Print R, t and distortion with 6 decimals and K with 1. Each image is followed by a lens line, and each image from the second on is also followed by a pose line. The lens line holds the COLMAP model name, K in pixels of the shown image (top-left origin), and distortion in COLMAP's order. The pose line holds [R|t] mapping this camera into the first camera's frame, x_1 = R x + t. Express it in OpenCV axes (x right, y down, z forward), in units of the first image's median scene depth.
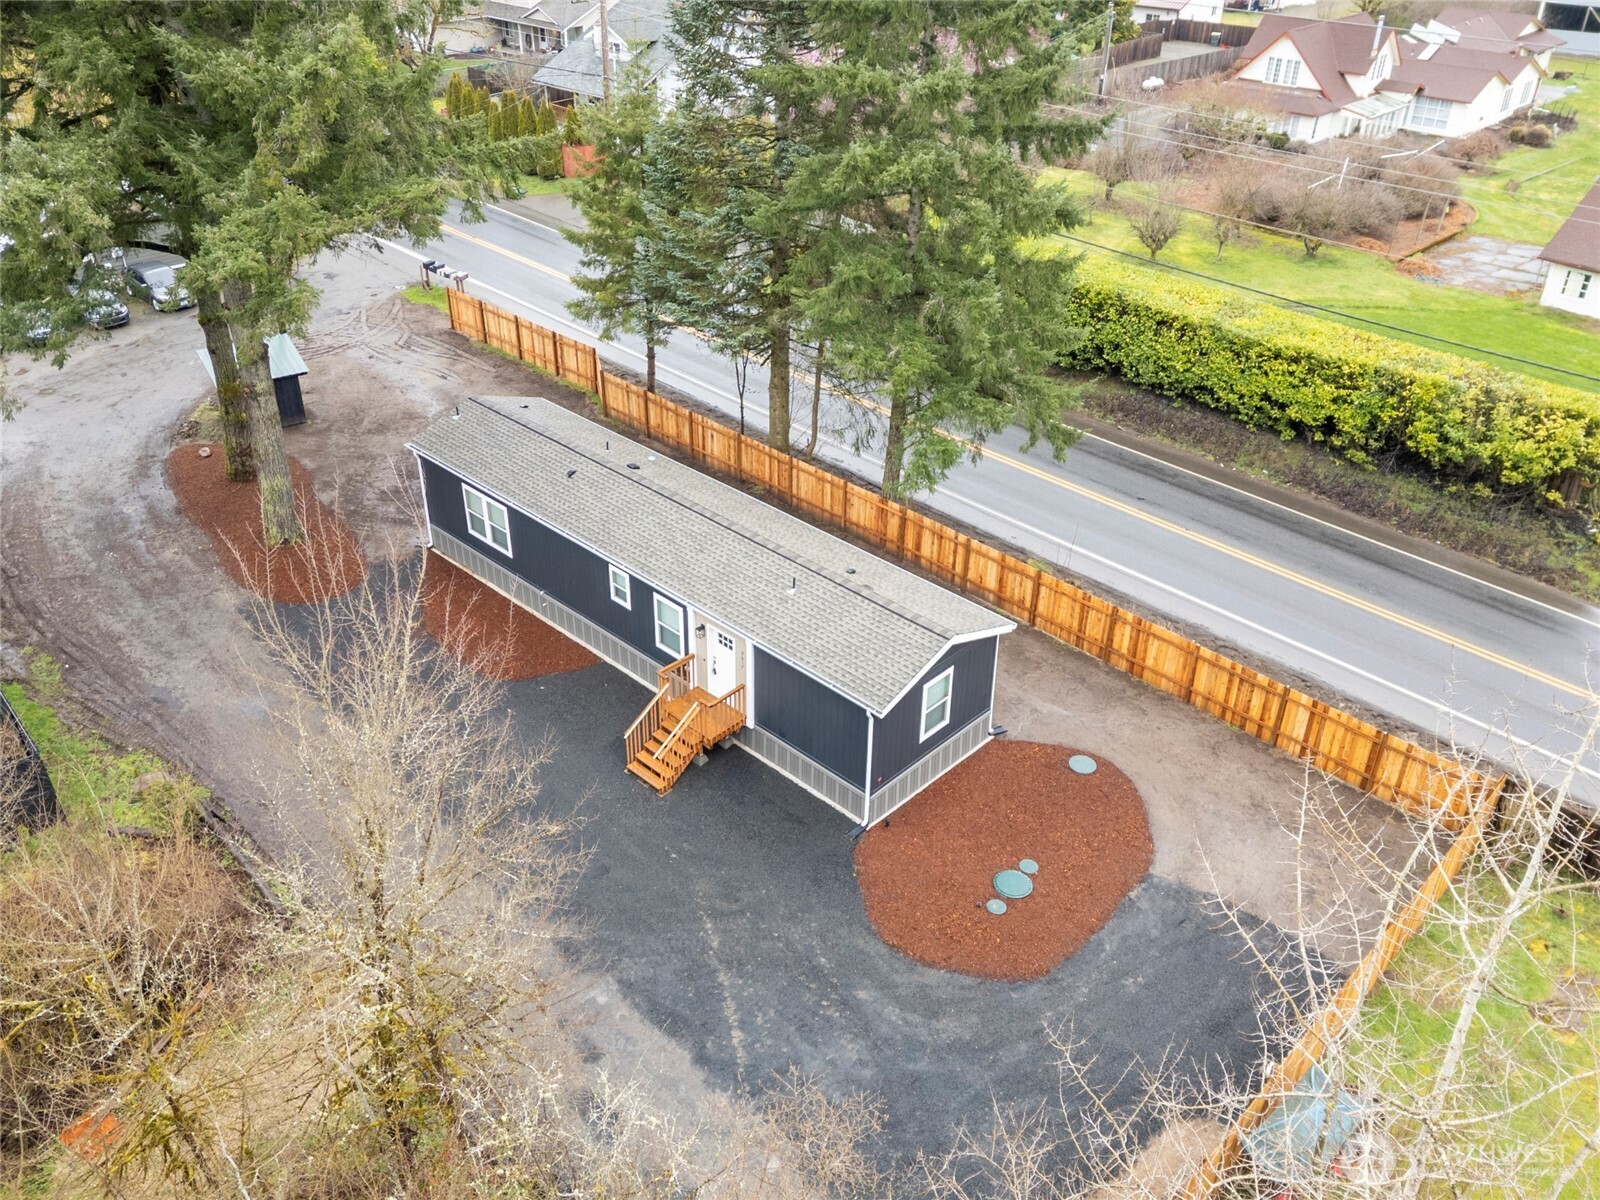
lens RADIAL K [[1318.9, 0, 800.0], [0, 1318.9, 600.0], [0, 0, 1]] dist [0.001202, -0.006195]
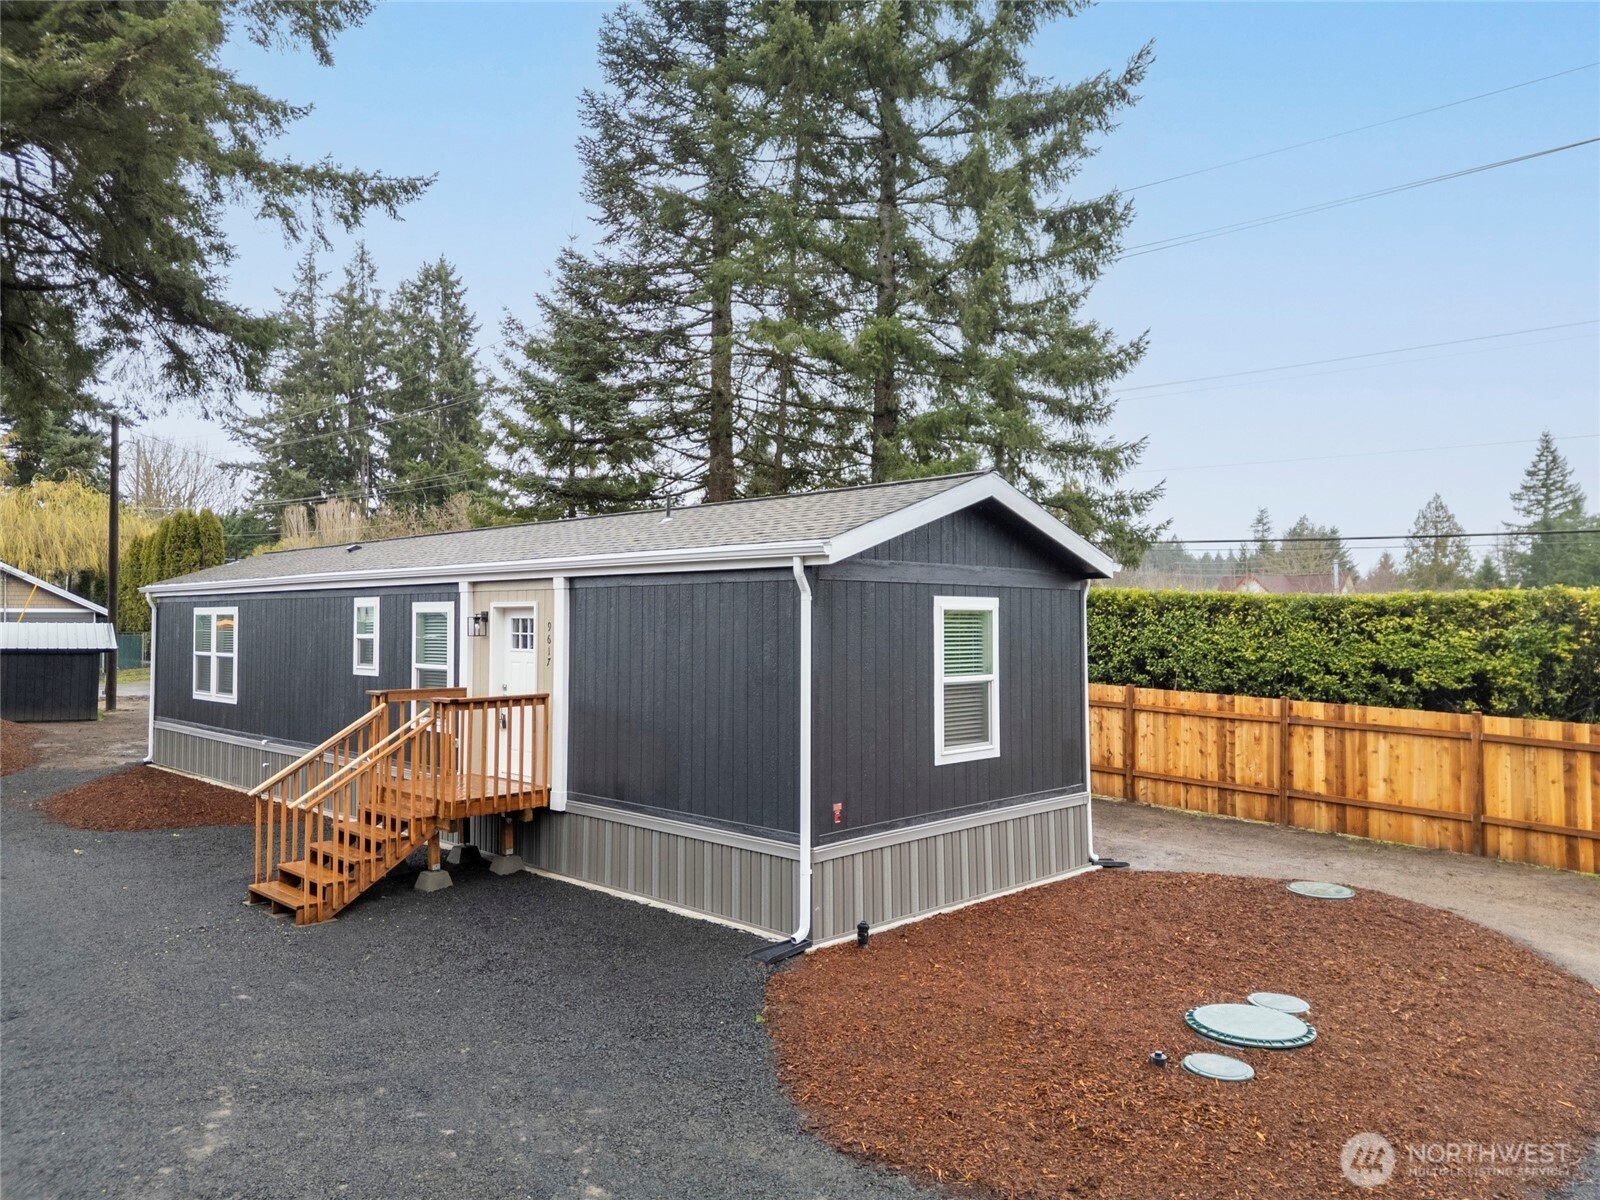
lens RADIAL K [[1136.5, 0, 806.2], [0, 1136.5, 600.8], [0, 0, 1]] dist [0.005945, -0.000666]
pose [[0.999919, -0.008729, -0.009222, 0.047001], [0.002103, 0.830063, -0.557665, 0.232973], [0.012522, 0.557601, 0.830015, 0.588588]]
